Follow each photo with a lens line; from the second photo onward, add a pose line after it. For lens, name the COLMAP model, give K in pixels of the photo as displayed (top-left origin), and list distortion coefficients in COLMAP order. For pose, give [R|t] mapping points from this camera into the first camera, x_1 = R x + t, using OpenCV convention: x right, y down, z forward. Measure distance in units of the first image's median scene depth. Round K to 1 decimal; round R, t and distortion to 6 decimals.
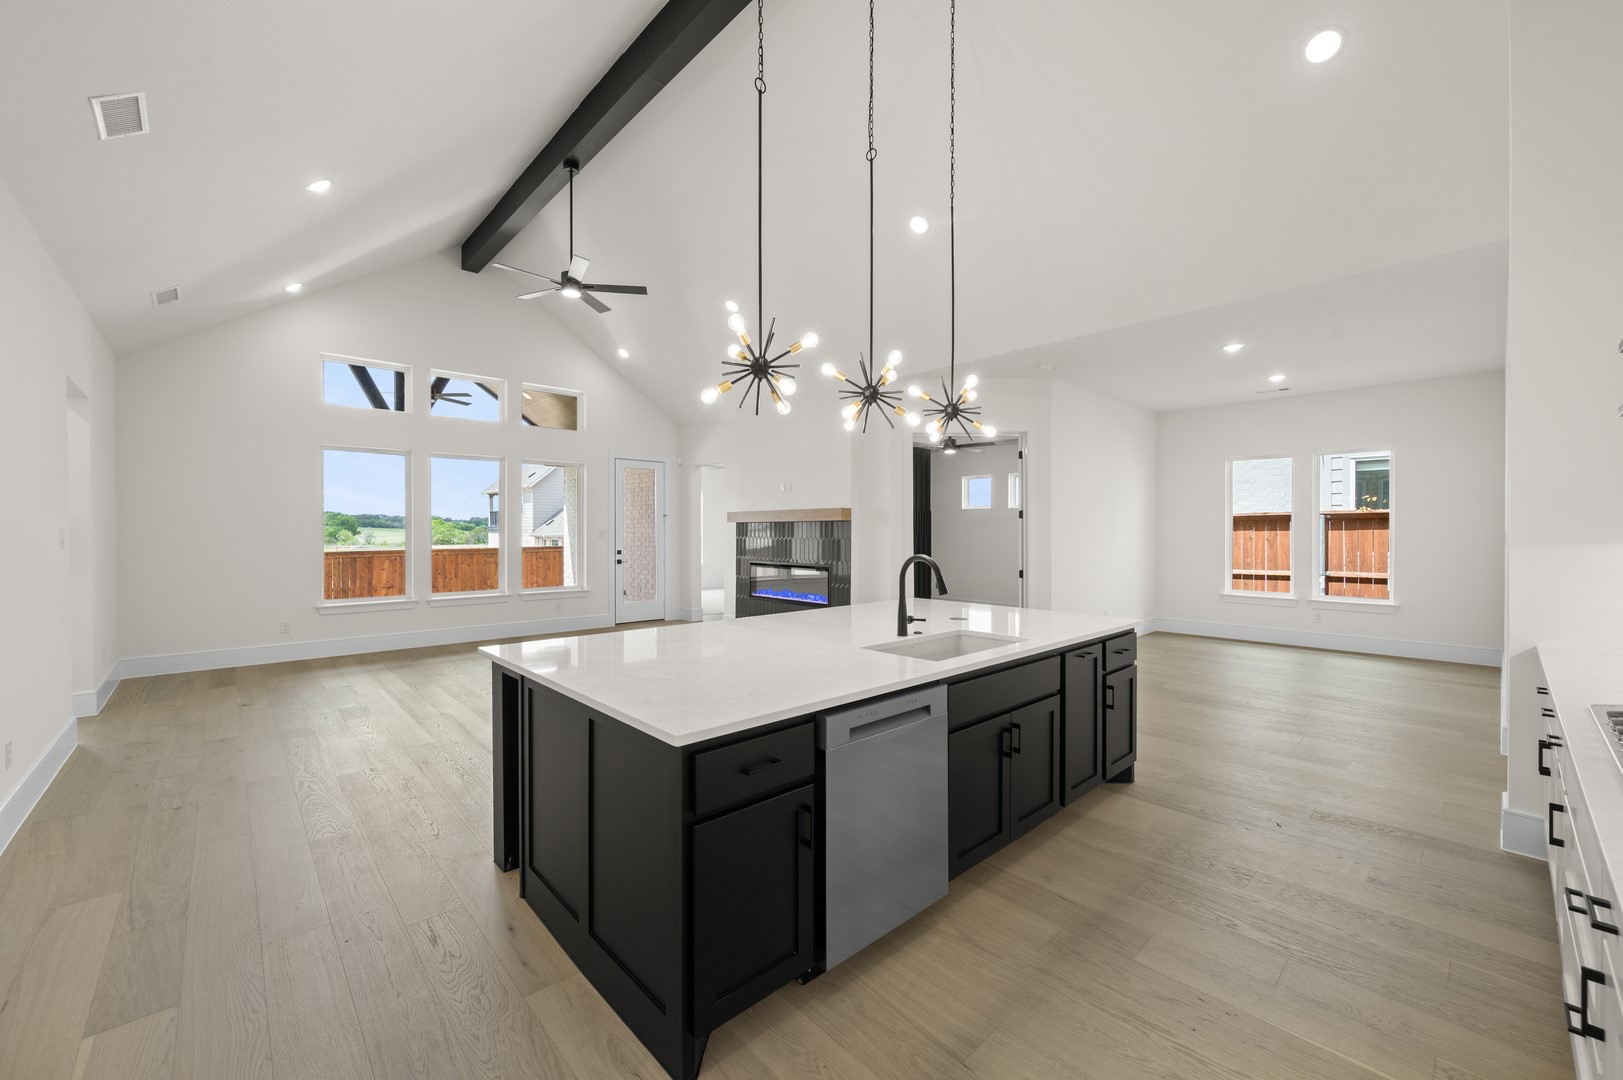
lens RADIAL K [[634.0, 0, 811.2], [0, 634.0, 533.6], [0, 0, 1]] dist [-0.002662, -0.000331]
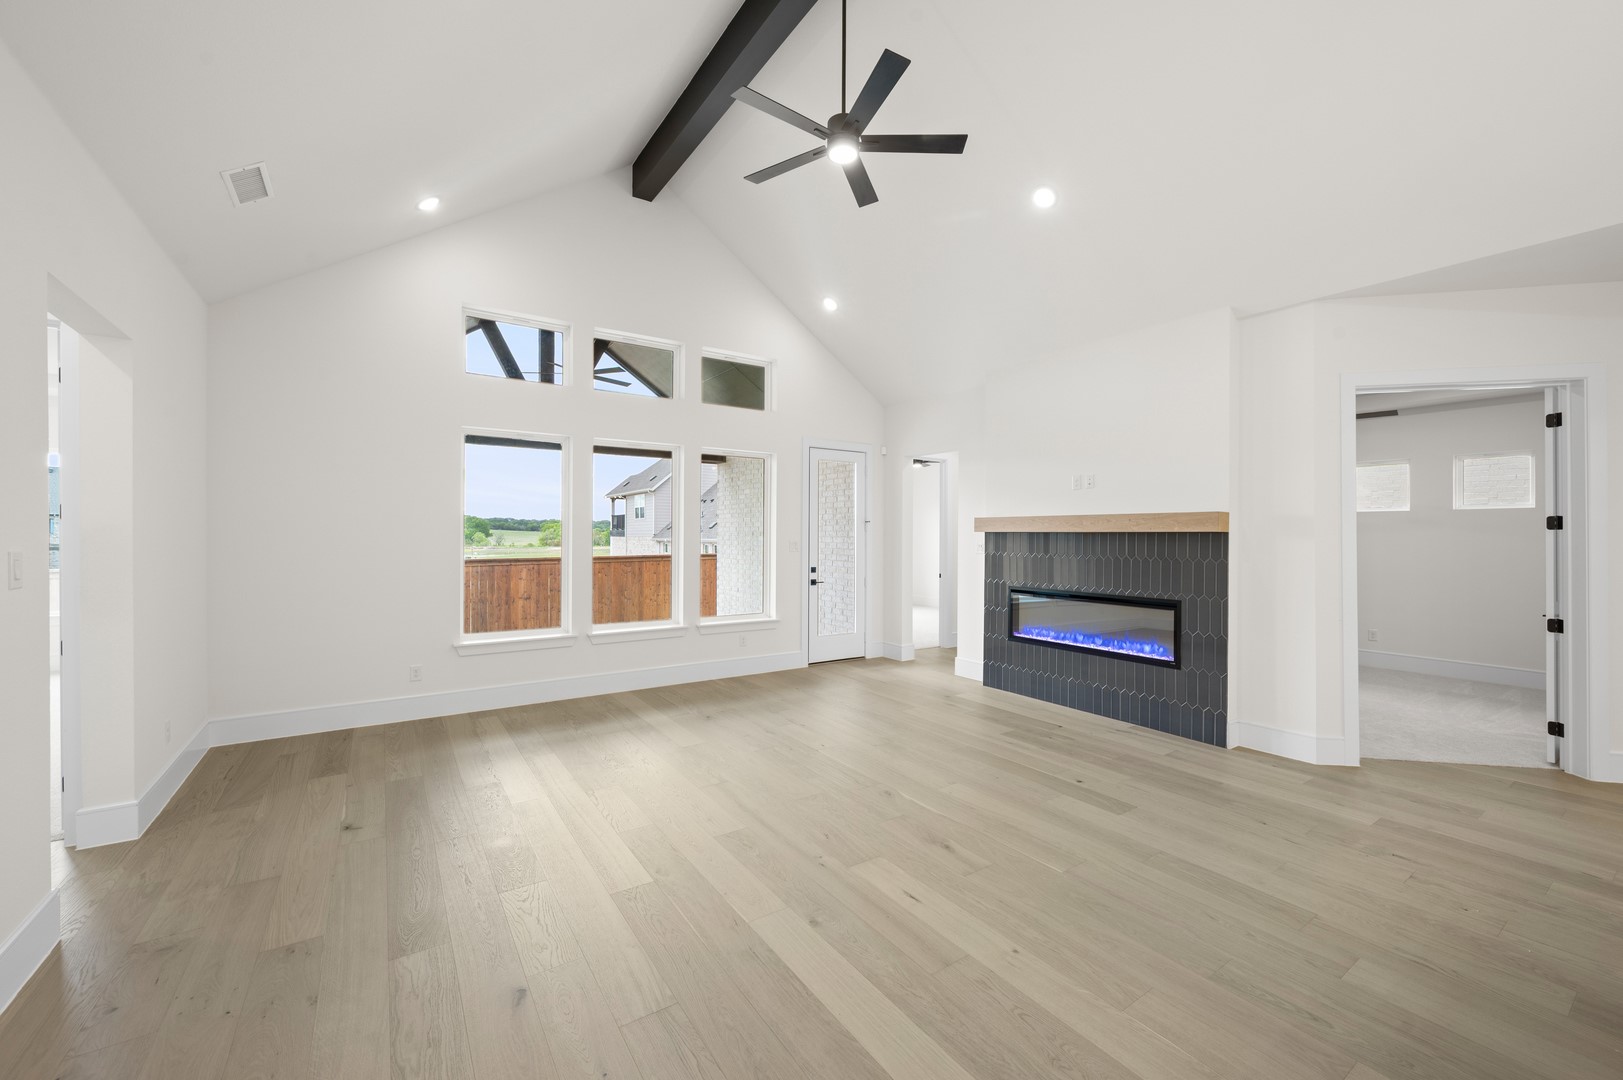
lens RADIAL K [[634.0, 0, 810.5], [0, 634.0, 533.1], [0, 0, 1]] dist [-0.002662, -0.000331]
pose [[0.988284, 0.004585, -0.152560, -0.203681], [-0.005631, 0.999963, -0.006427, -0.010650], [0.152525, 0.007211, 0.988273, 0.261277]]
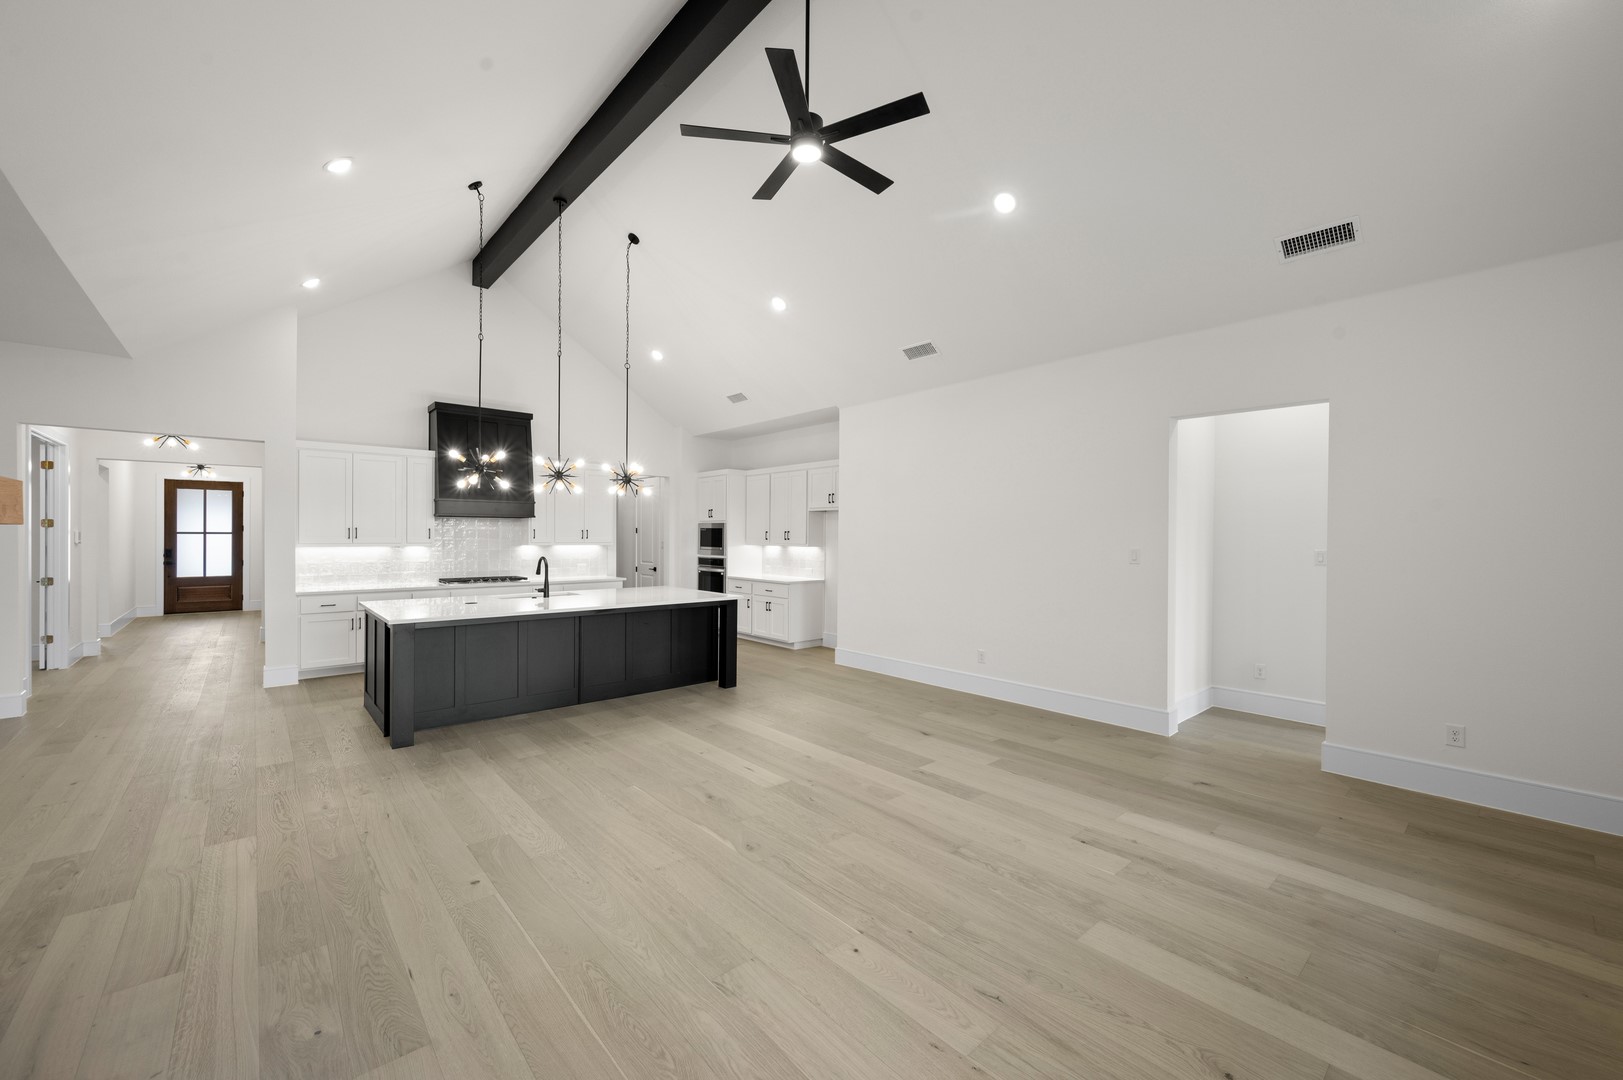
lens RADIAL K [[634.0, 0, 807.5], [0, 634.0, 537.0], [0, 0, 1]] dist [-0.002662, -0.000331]
pose [[-0.999532, -0.005134, 0.030149, -0.258181], [-0.005012, 0.999979, 0.004127, -0.014581], [-0.030170, 0.003974, -0.999537, 1.038979]]
